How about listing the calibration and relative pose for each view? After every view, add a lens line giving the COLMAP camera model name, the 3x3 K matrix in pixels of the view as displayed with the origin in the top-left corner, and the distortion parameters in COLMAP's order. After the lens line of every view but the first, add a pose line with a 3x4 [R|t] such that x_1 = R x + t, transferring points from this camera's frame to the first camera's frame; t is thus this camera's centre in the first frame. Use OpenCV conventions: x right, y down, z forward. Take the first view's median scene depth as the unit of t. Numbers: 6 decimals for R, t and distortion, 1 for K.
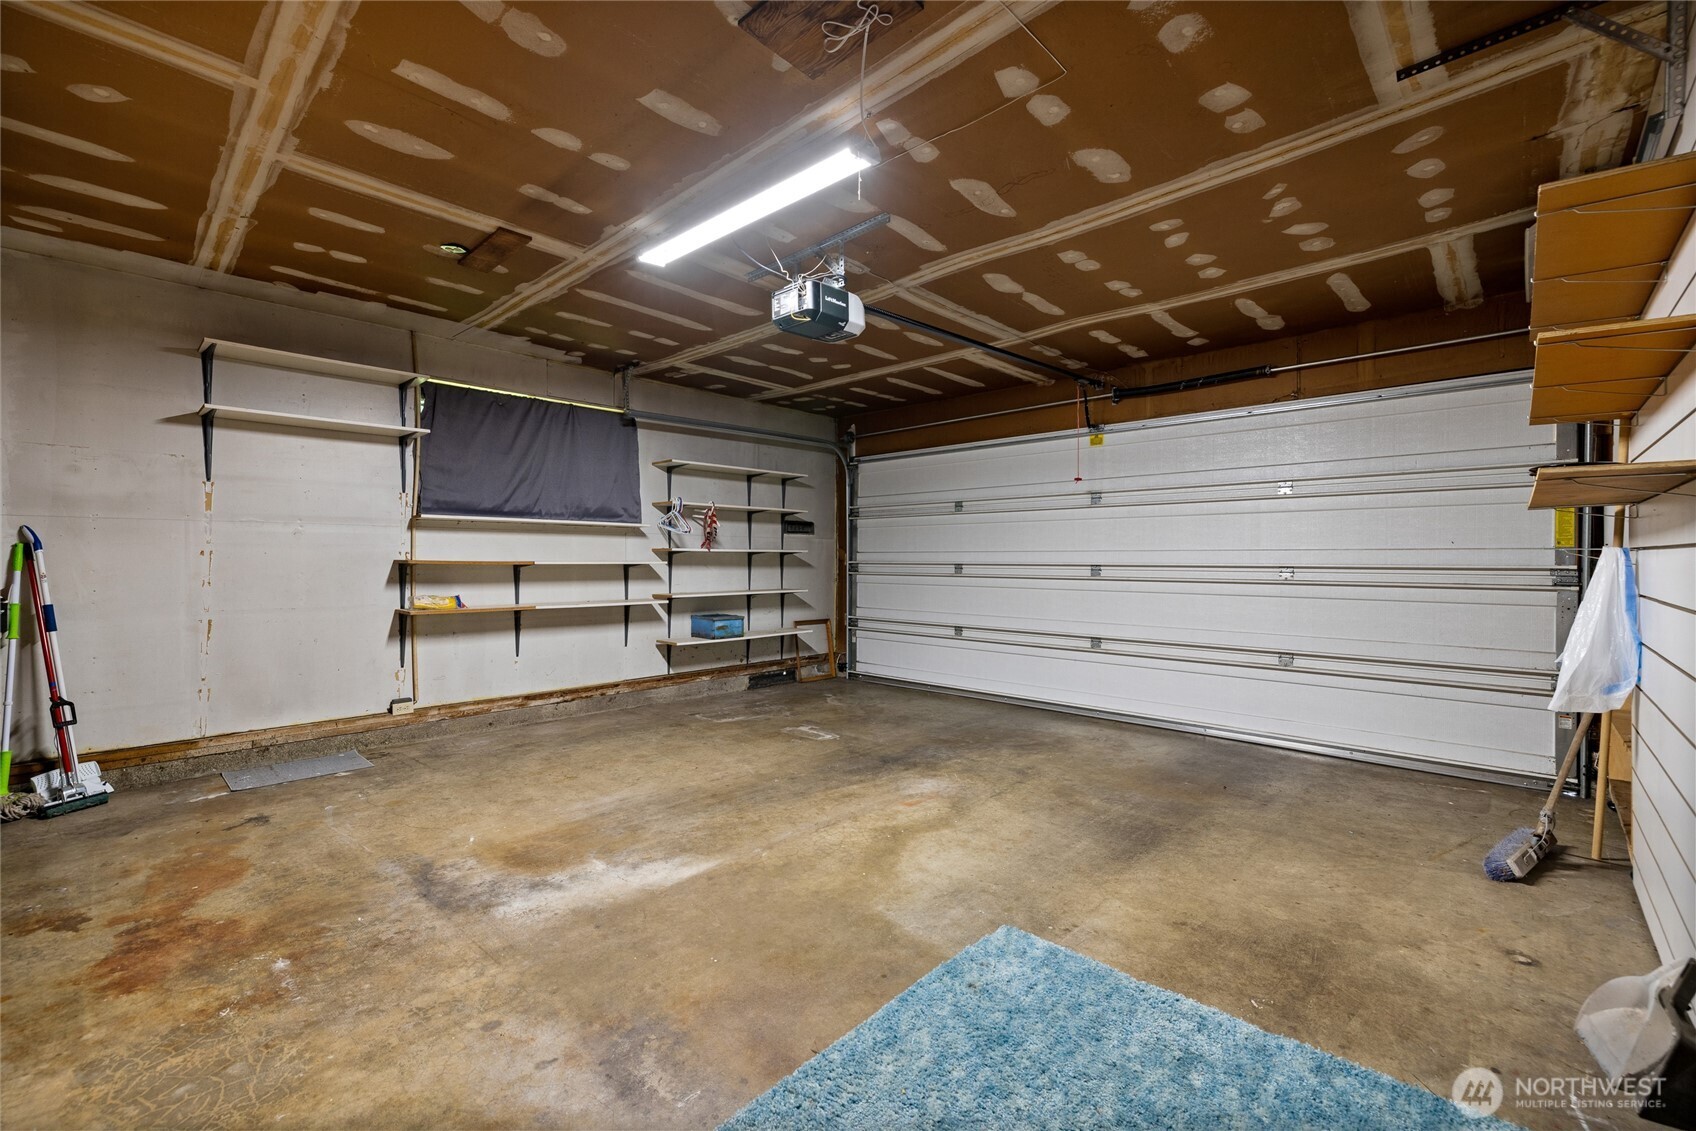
lens RADIAL K [[713.5, 0, 826.3], [0, 713.5, 559.8], [0, 0, 1]] dist [-0.001800, 0.000031]
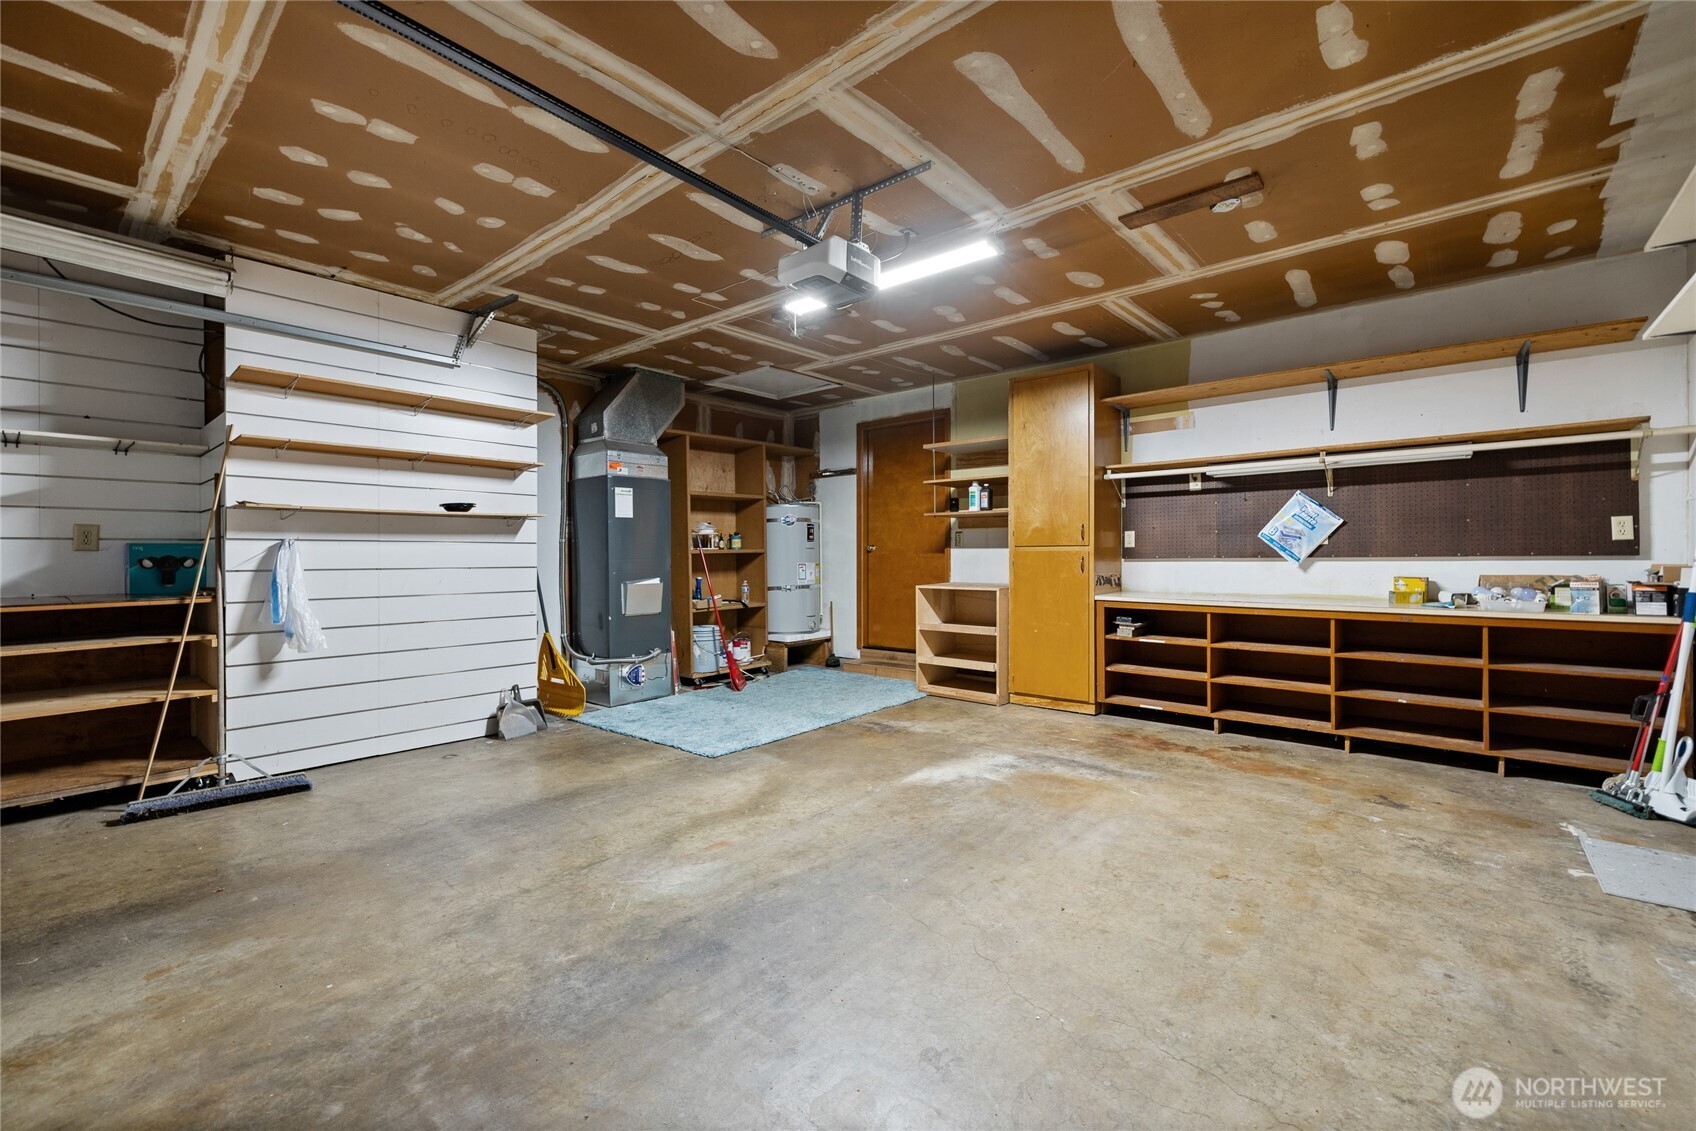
lens RADIAL K [[713.5, 0, 826.3], [0, 713.5, 559.8], [0, 0, 1]] dist [-0.001800, 0.000031]
pose [[-0.998914, 0.002280, -0.046545, 0.040143], [0.001949, 0.999973, 0.007150, 0.014589], [0.046560, 0.007051, -0.998891, 2.036253]]
